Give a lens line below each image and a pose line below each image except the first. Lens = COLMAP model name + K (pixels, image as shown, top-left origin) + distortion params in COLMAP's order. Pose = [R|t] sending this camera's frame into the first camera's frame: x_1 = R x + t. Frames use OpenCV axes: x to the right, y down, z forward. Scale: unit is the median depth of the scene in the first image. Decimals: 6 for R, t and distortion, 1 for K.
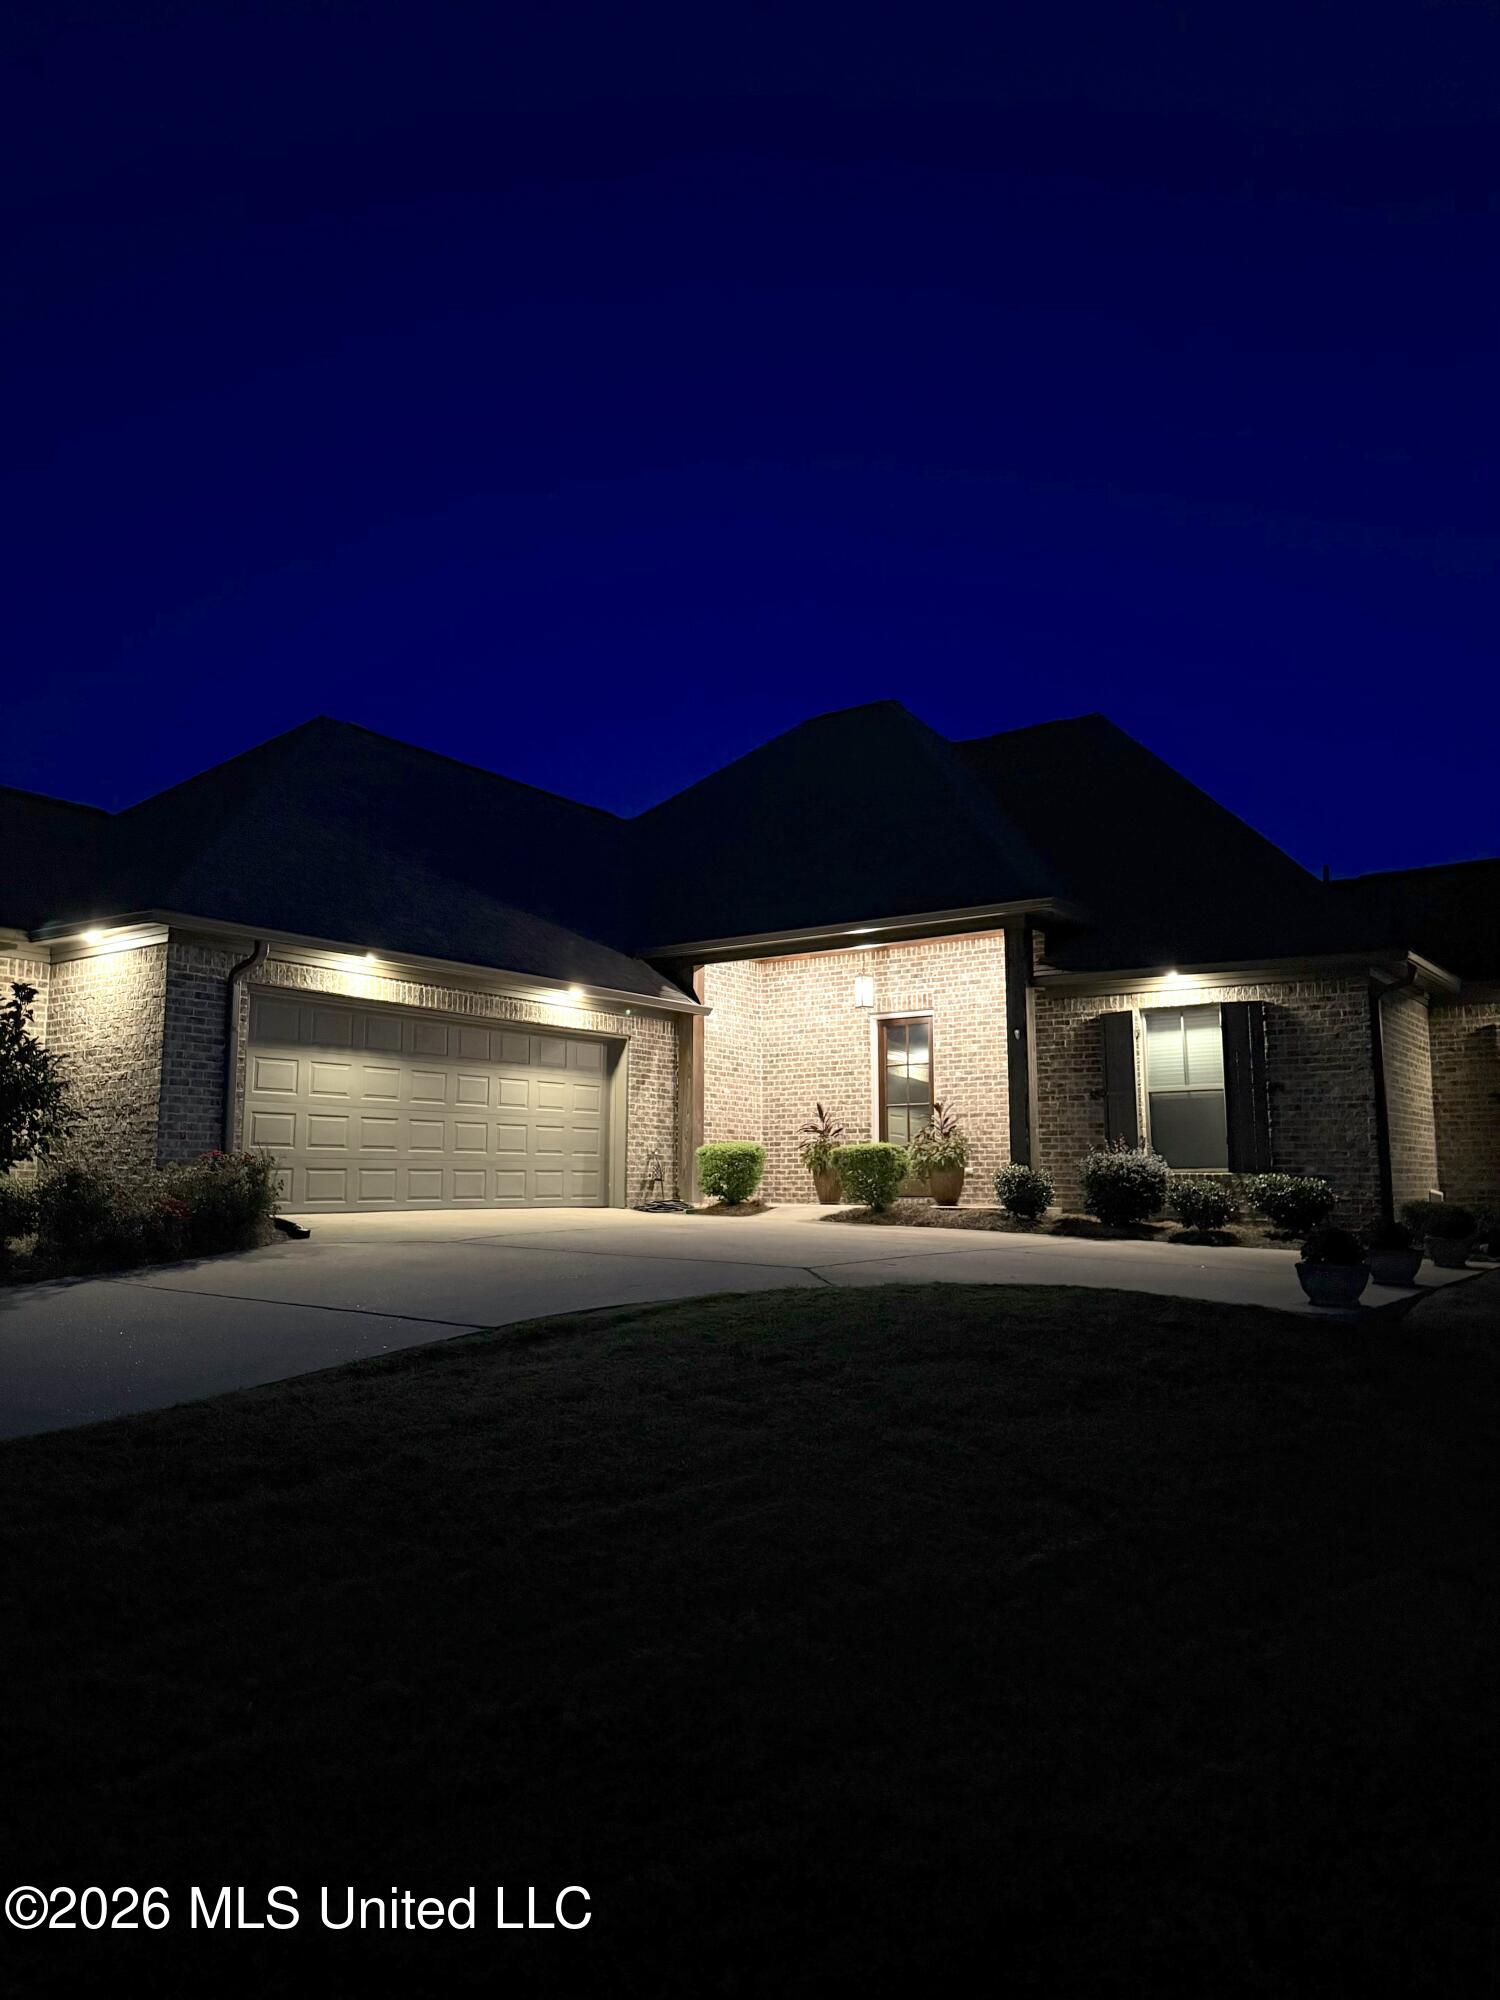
lens RADIAL K [[1399.1, 0, 750.0], [0, 1399.1, 1000.0], [0, 0, 1]] dist [0.046863, -0.000420]
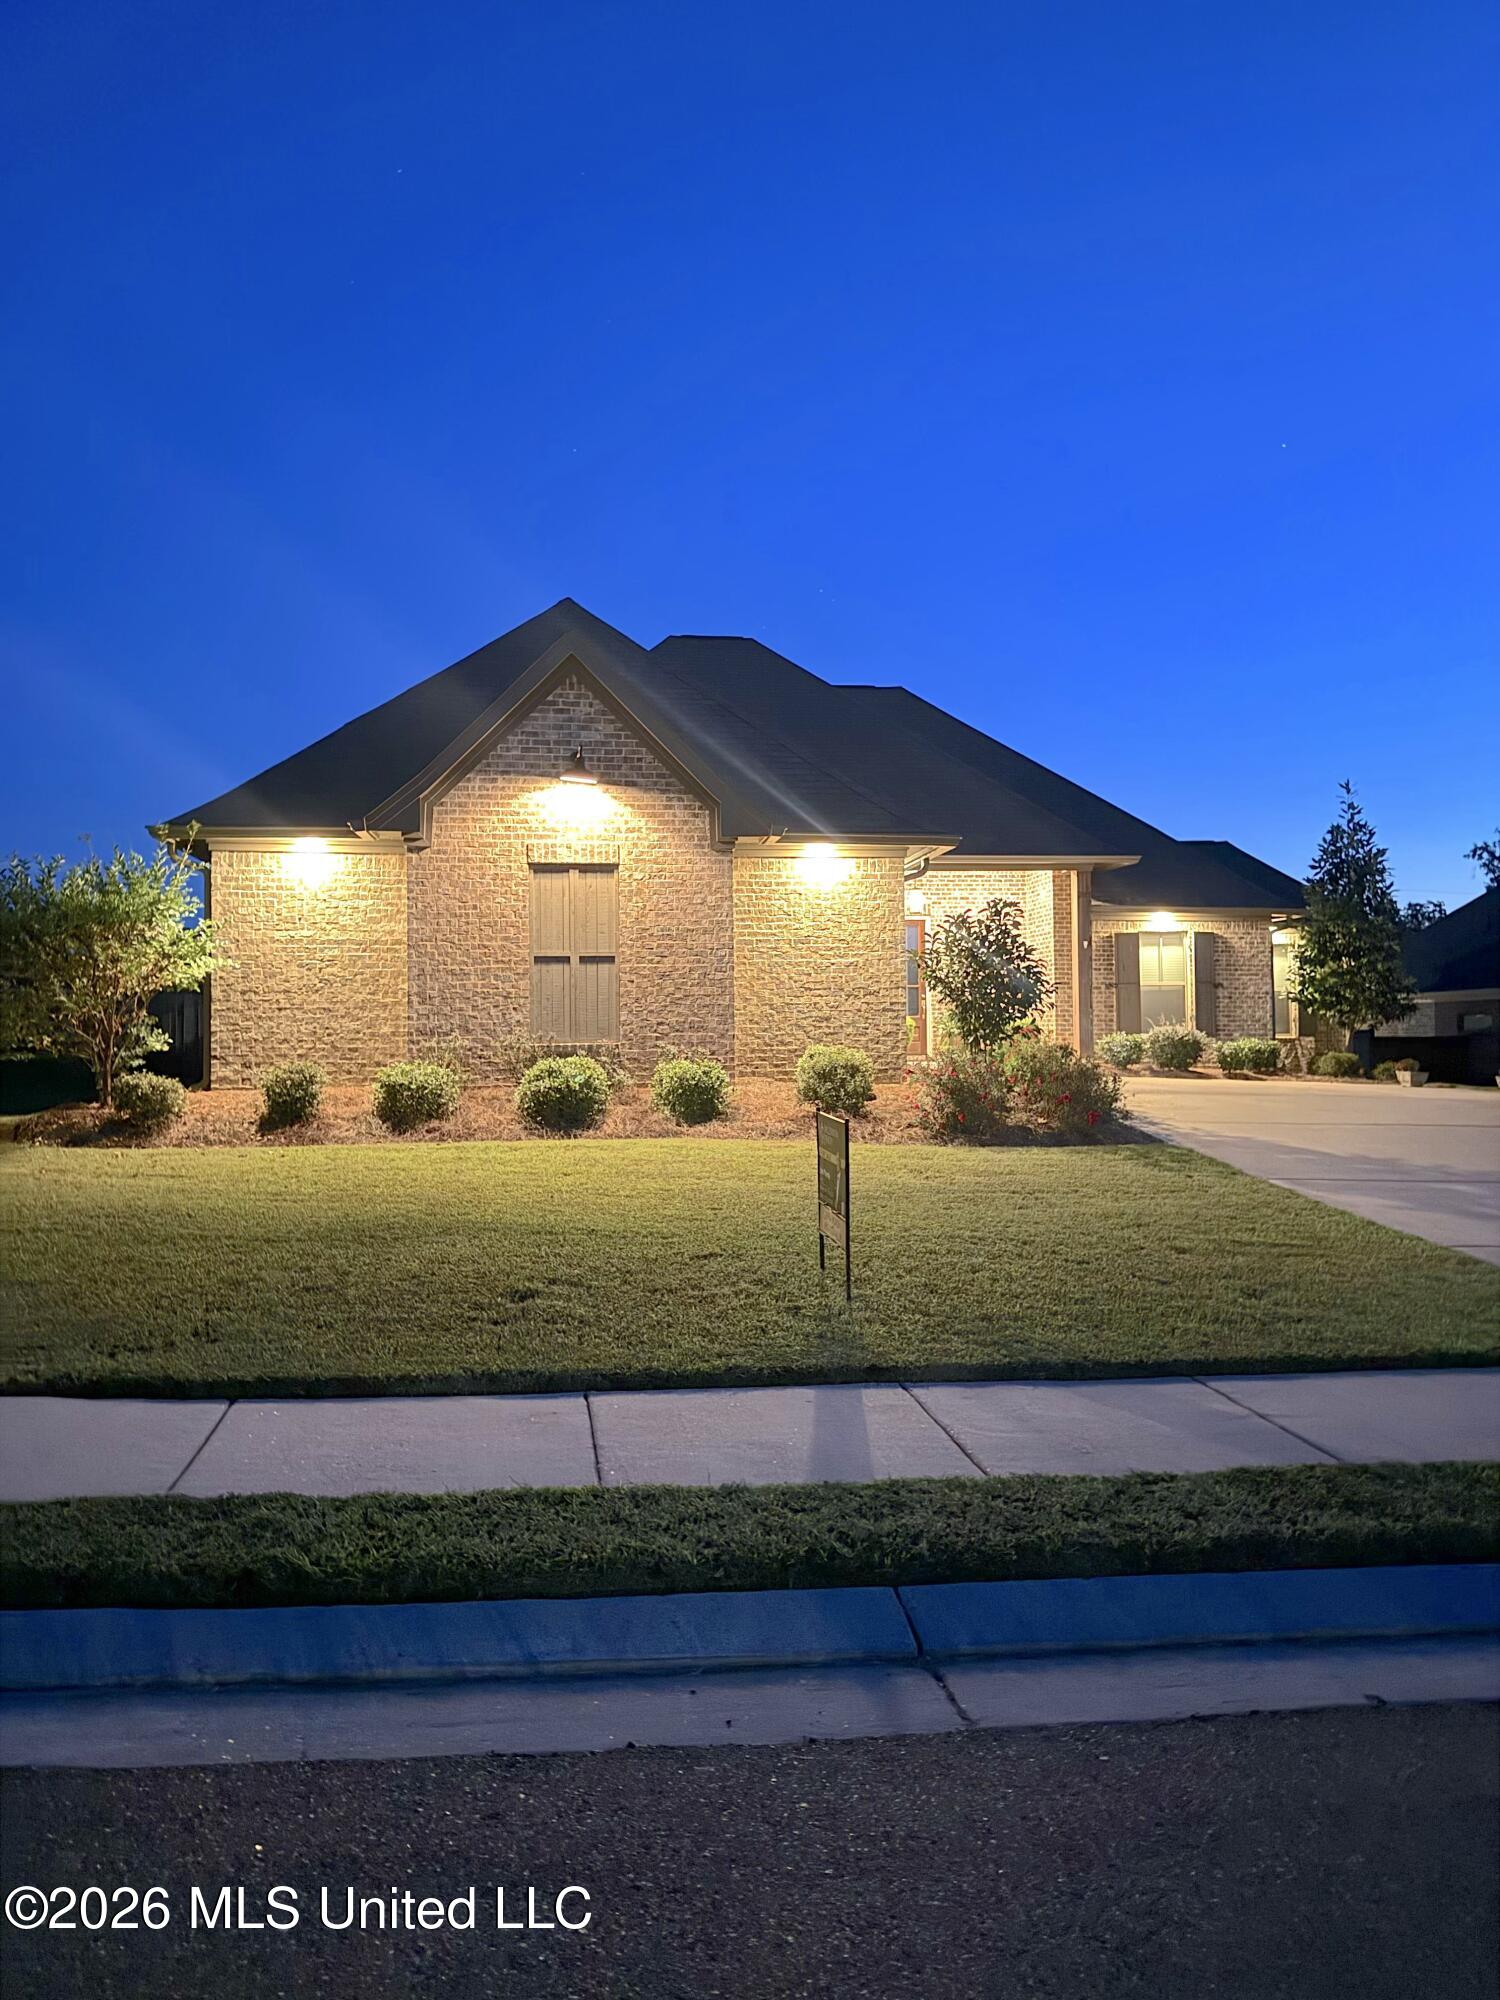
lens RADIAL K [[1399.1, 0, 750.0], [0, 1399.1, 1000.0], [0, 0, 1]] dist [0.046863, -0.000420]
pose [[0.749130, 0.012772, 0.662300, -1.073173], [-0.081746, 0.993954, 0.073296, 0.003550], [-0.657360, -0.109049, 0.745645, 0.132282]]
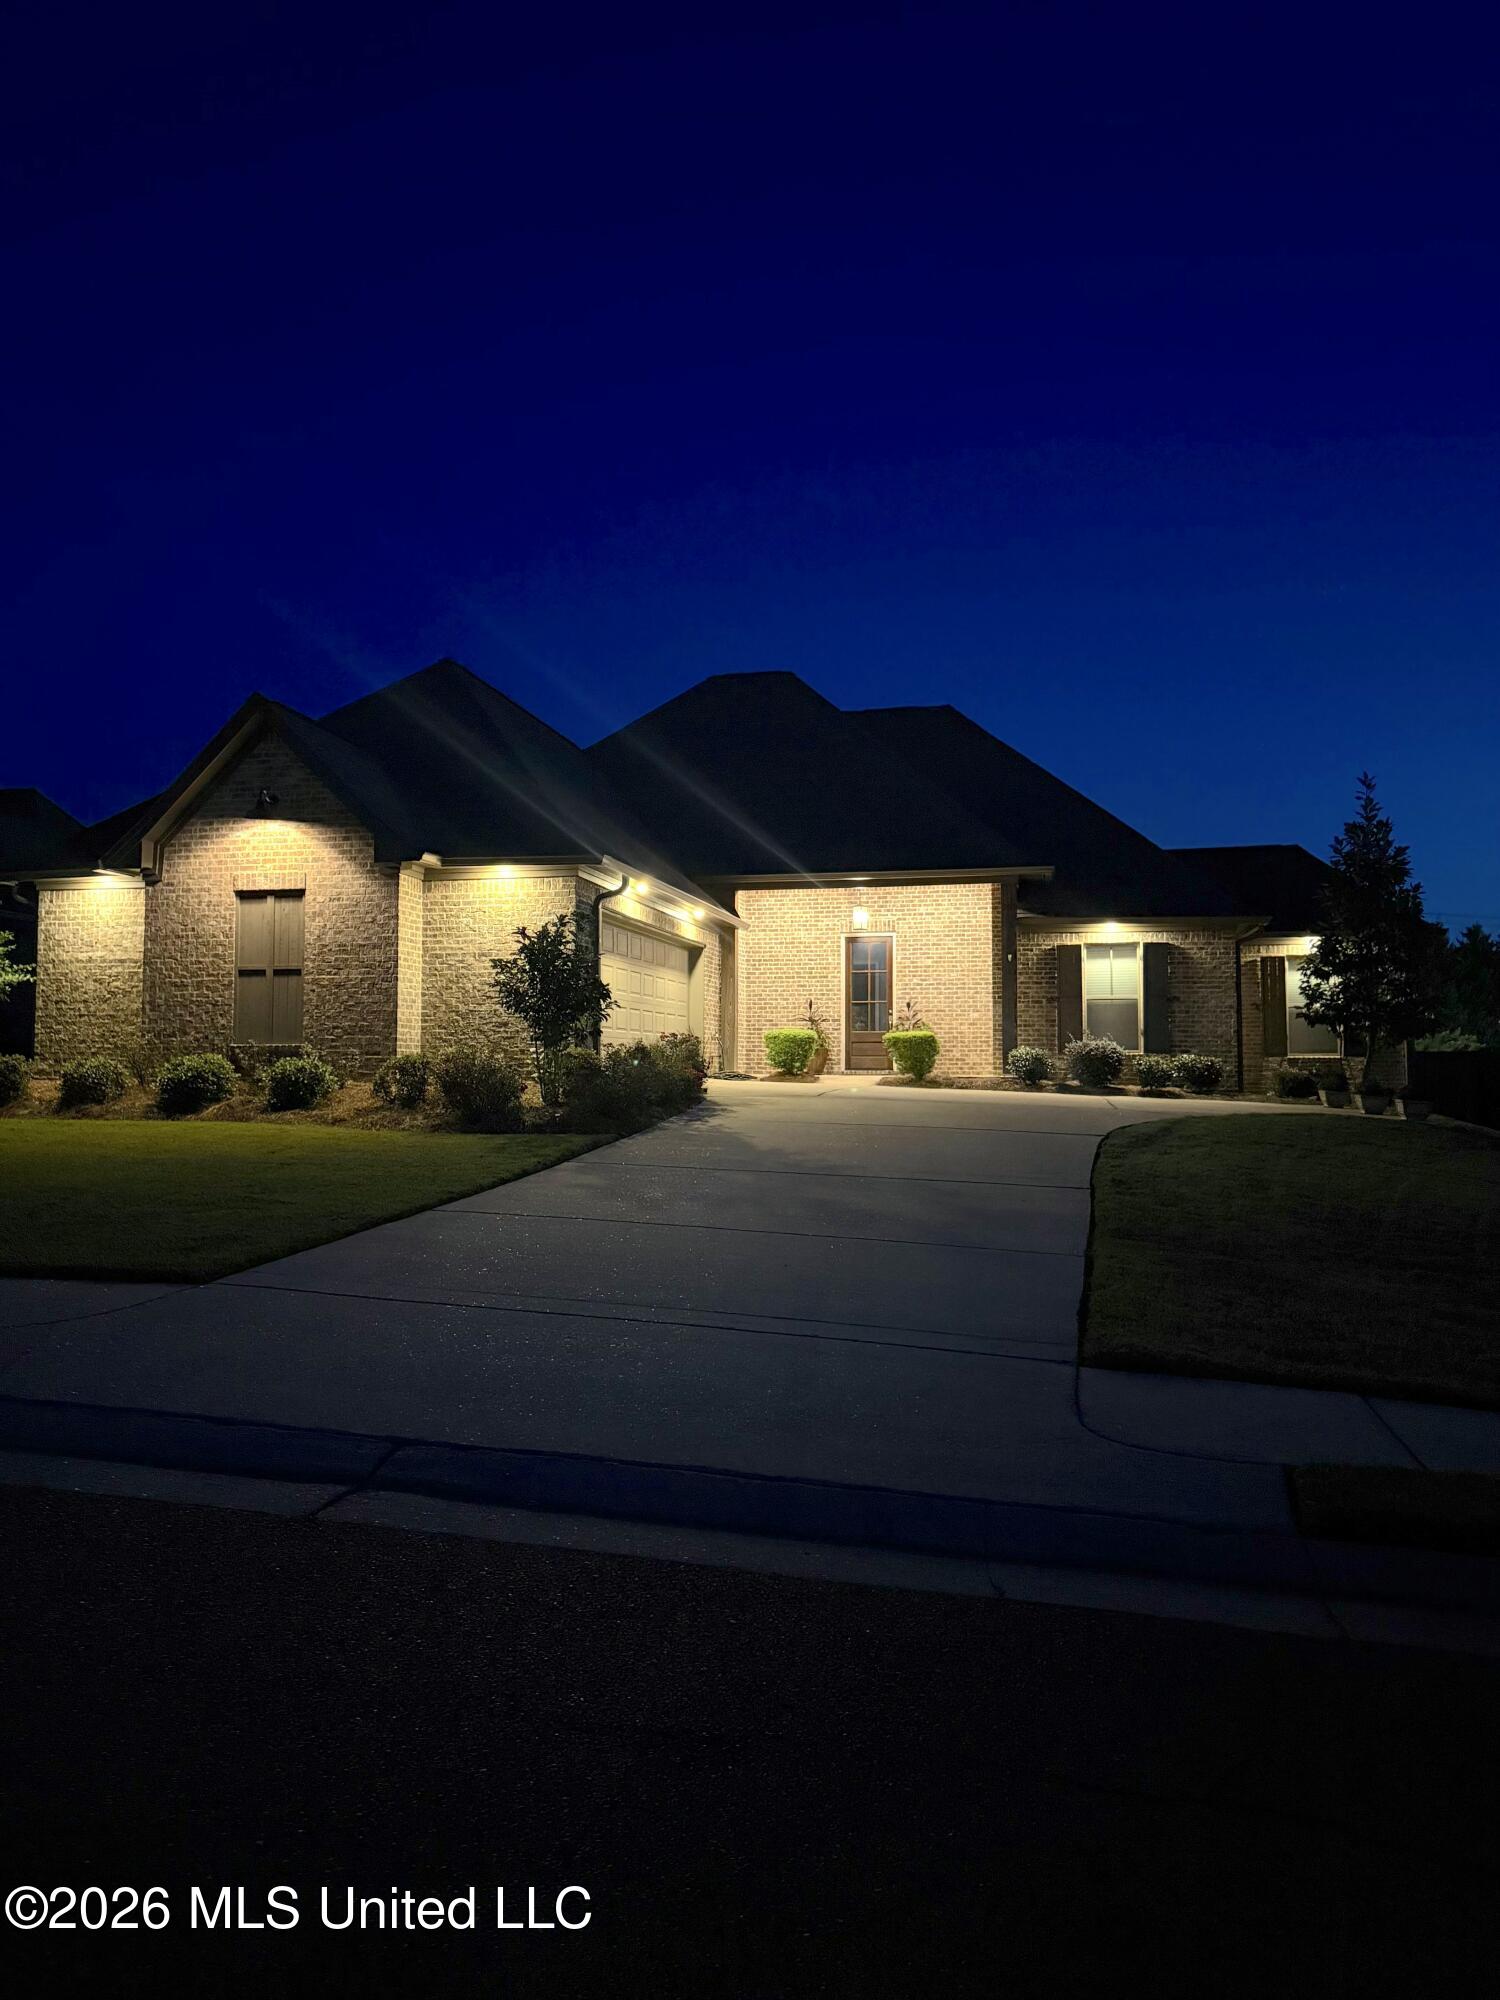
lens RADIAL K [[1361.2, 0, 750.0], [0, 1361.2, 1000.0], [0, 0, 1]] dist [0.039095, -0.000919]
pose [[0.928110, 0.022096, 0.371650, -0.596490], [-0.053770, 0.995727, 0.075079, -0.023694], [-0.368403, -0.089665, 0.925332, -0.213180]]
